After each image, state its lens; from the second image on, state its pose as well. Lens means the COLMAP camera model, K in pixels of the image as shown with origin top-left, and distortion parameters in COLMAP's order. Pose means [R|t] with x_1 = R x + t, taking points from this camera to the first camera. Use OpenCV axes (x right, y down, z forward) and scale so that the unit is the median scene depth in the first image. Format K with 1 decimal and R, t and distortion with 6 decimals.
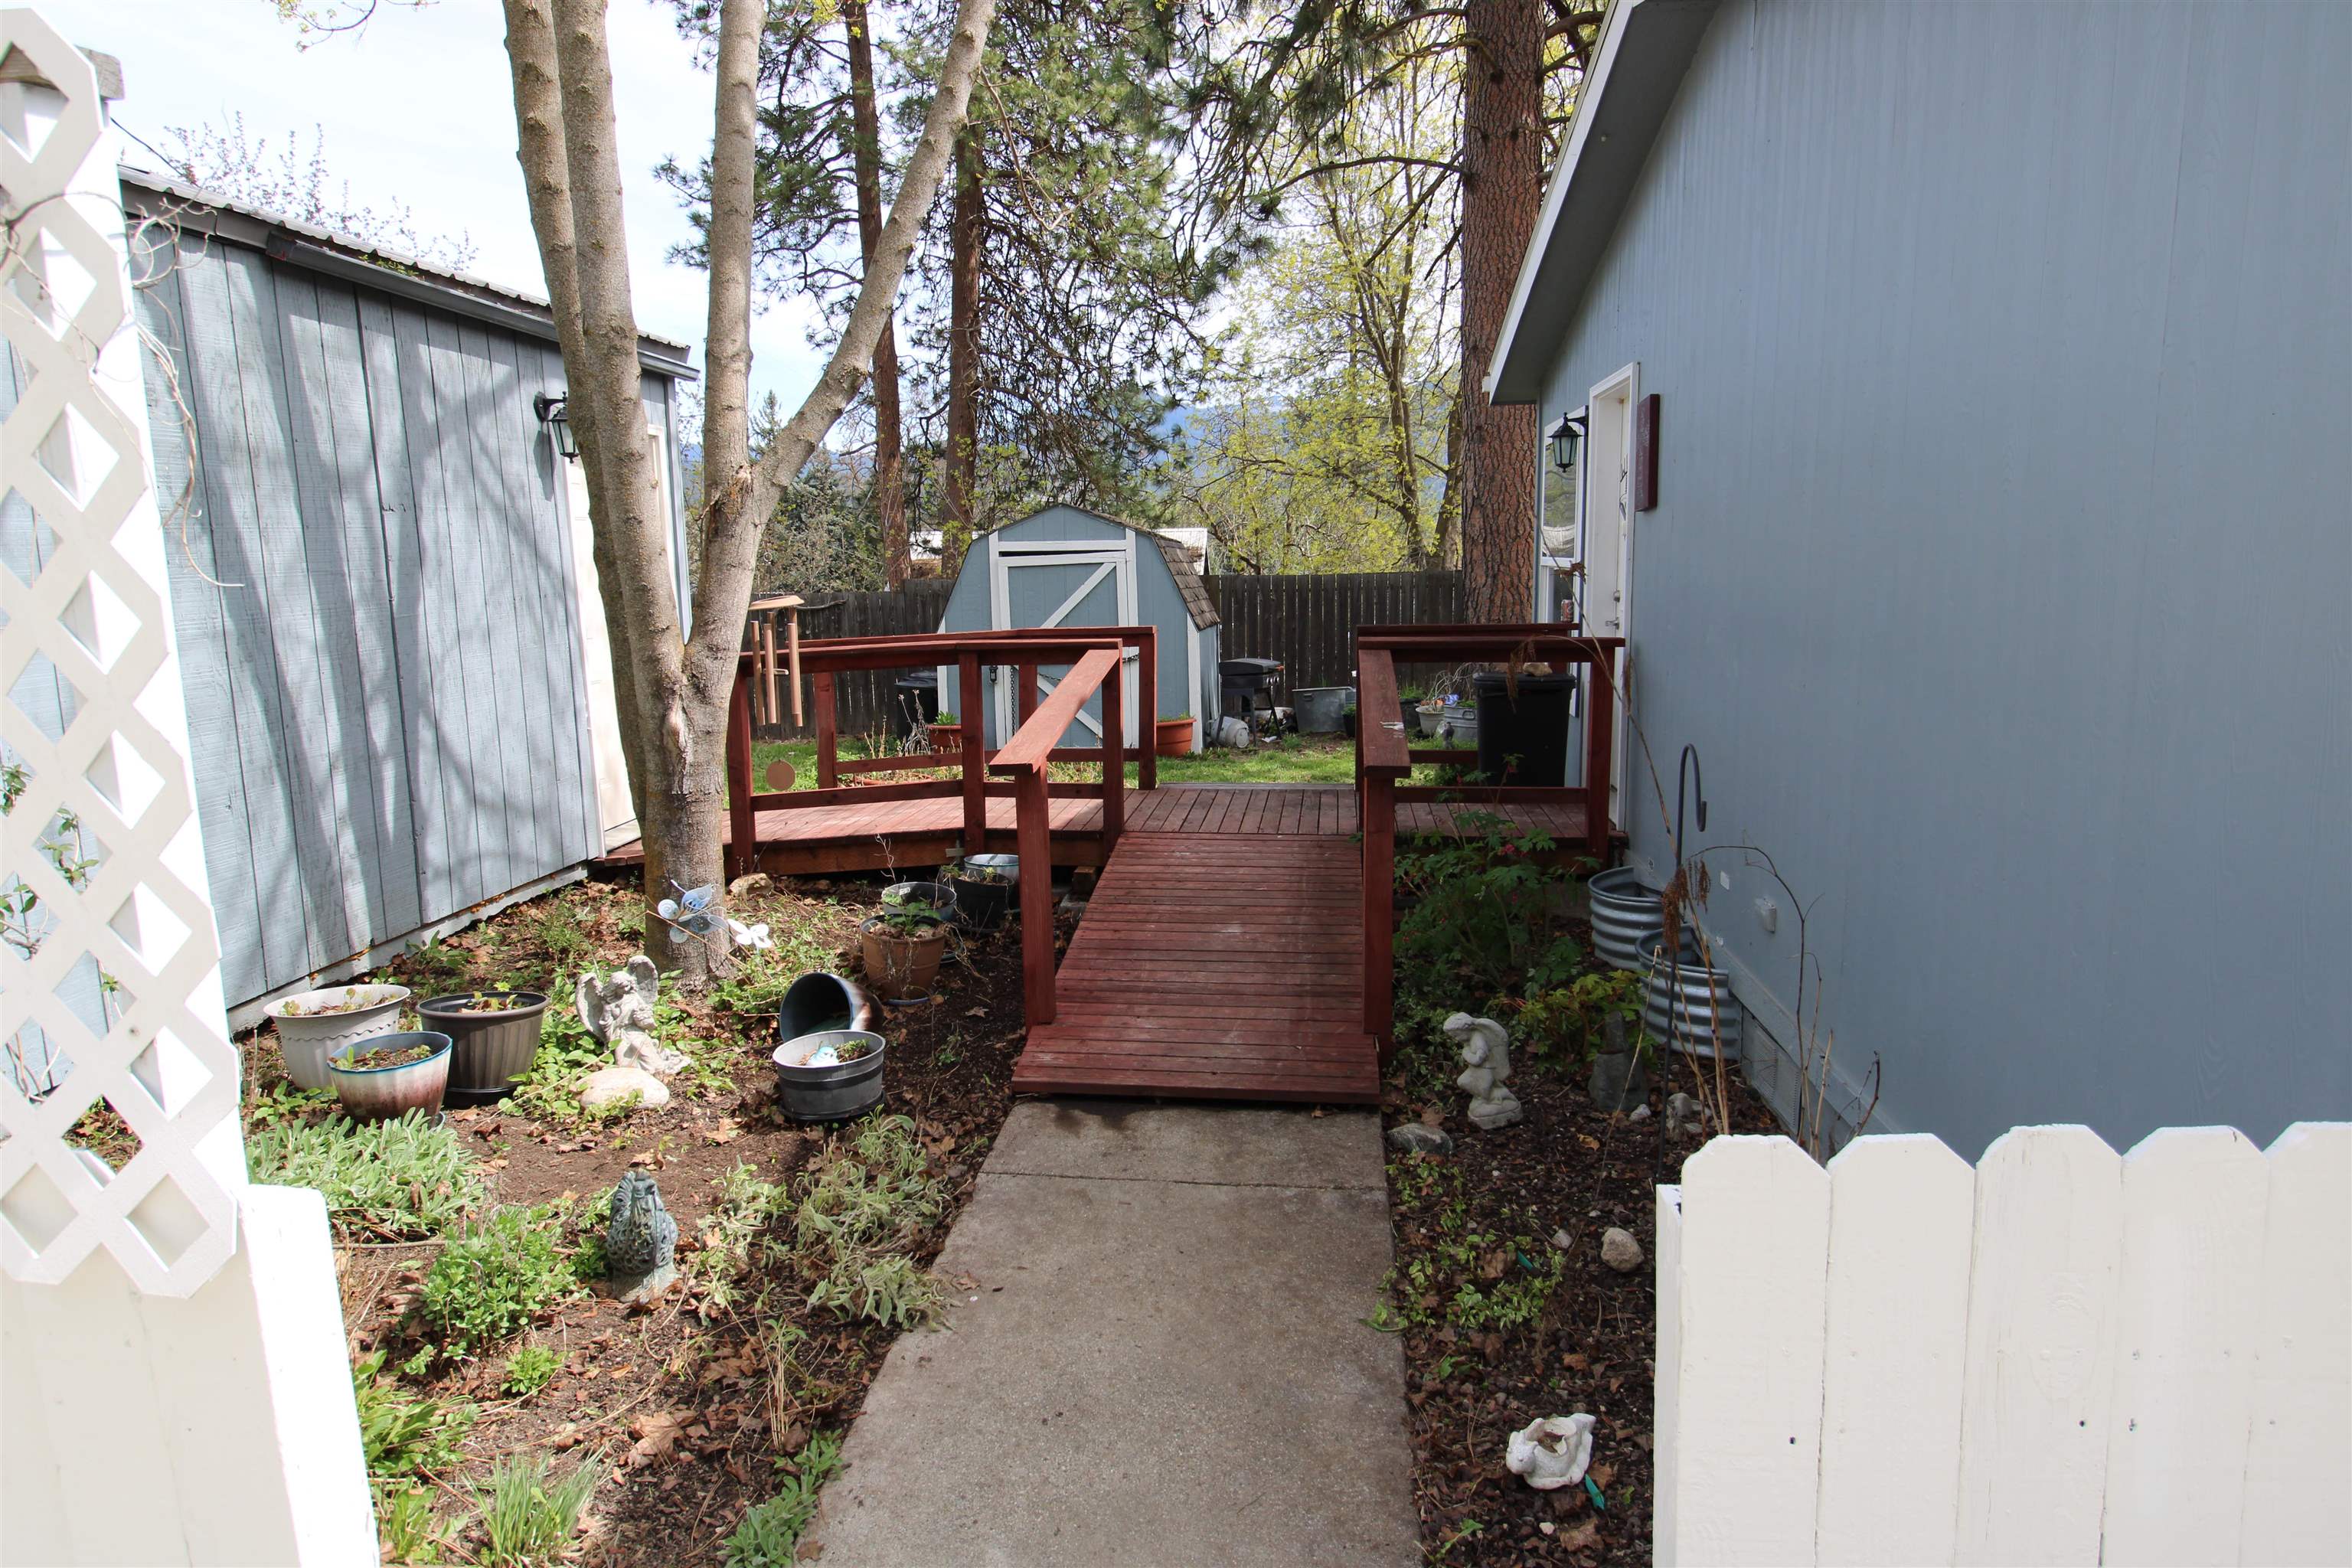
lens RADIAL K [[1395.6, 0, 1176.0], [0, 1395.6, 784.0], [0, 0, 1]] dist [-0.007783, -0.000782]
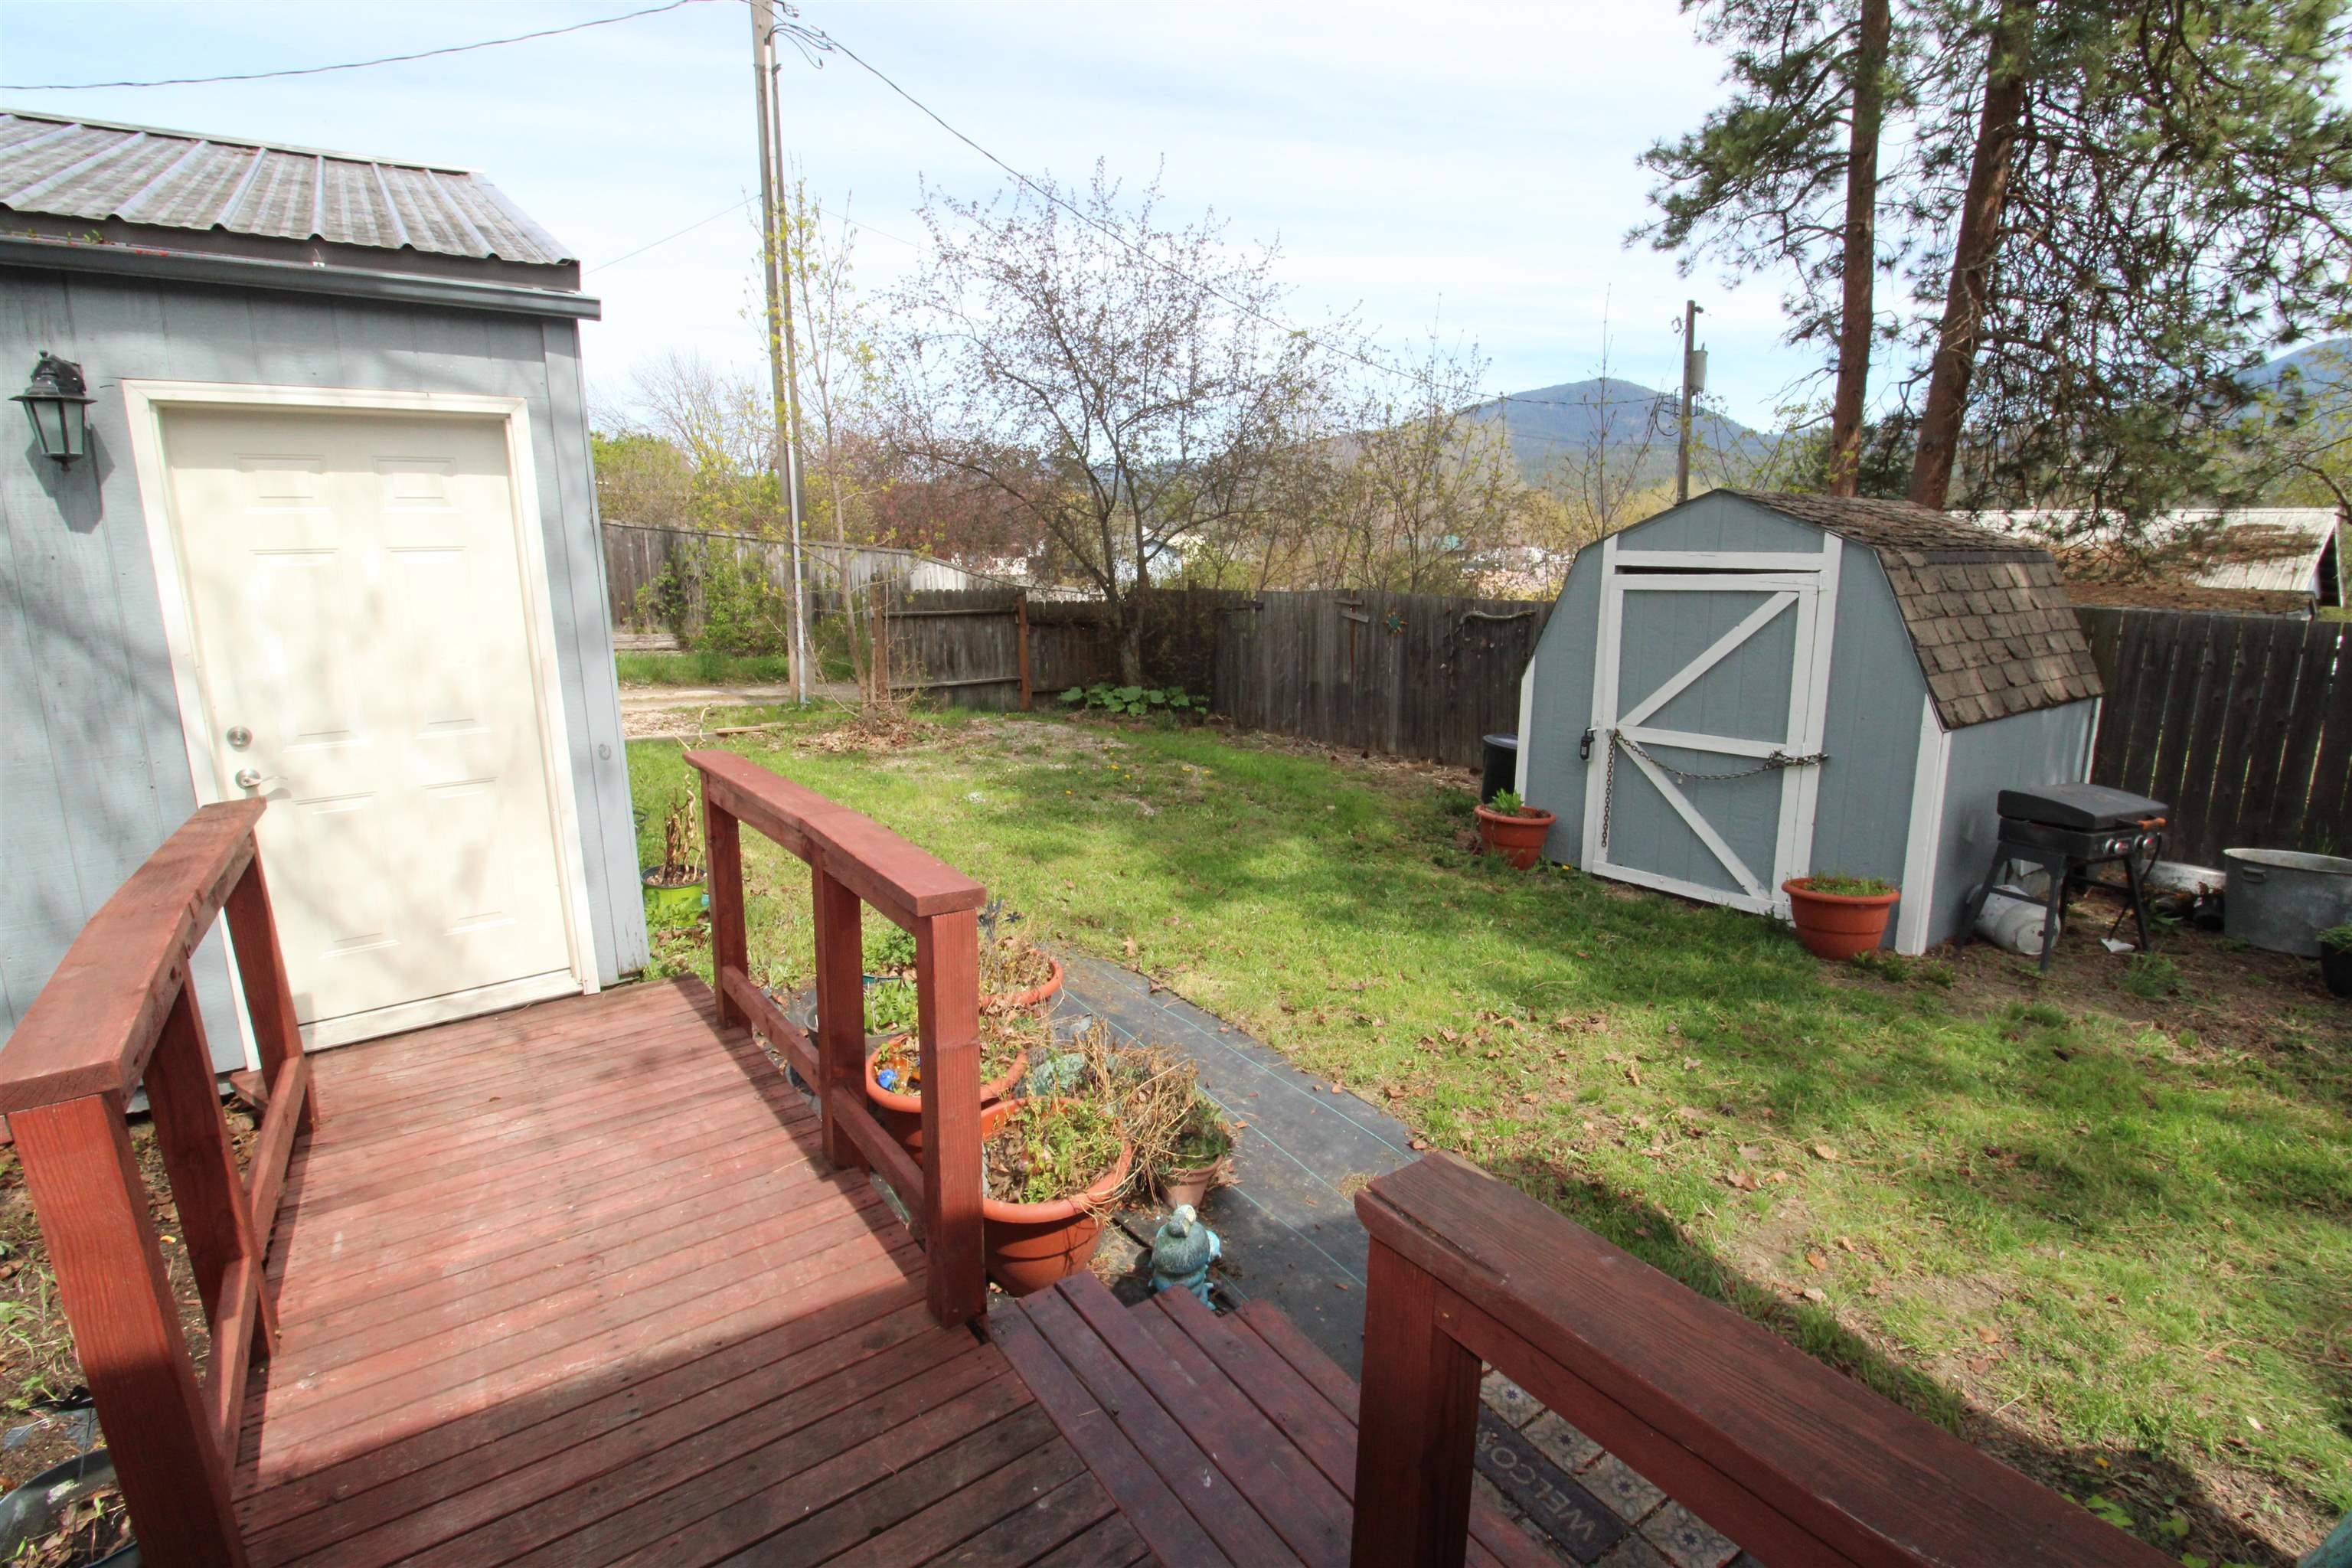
lens RADIAL K [[1104.1, 0, 1185.1], [0, 1104.1, 750.5], [0, 0, 1]] dist [0.000797, -0.013165]
pose [[0.672517, 0.150063, -0.724708, 0.052331], [-0.122451, 0.988293, 0.091011, -0.044222], [0.729881, 0.027535, 0.683020, 0.215374]]
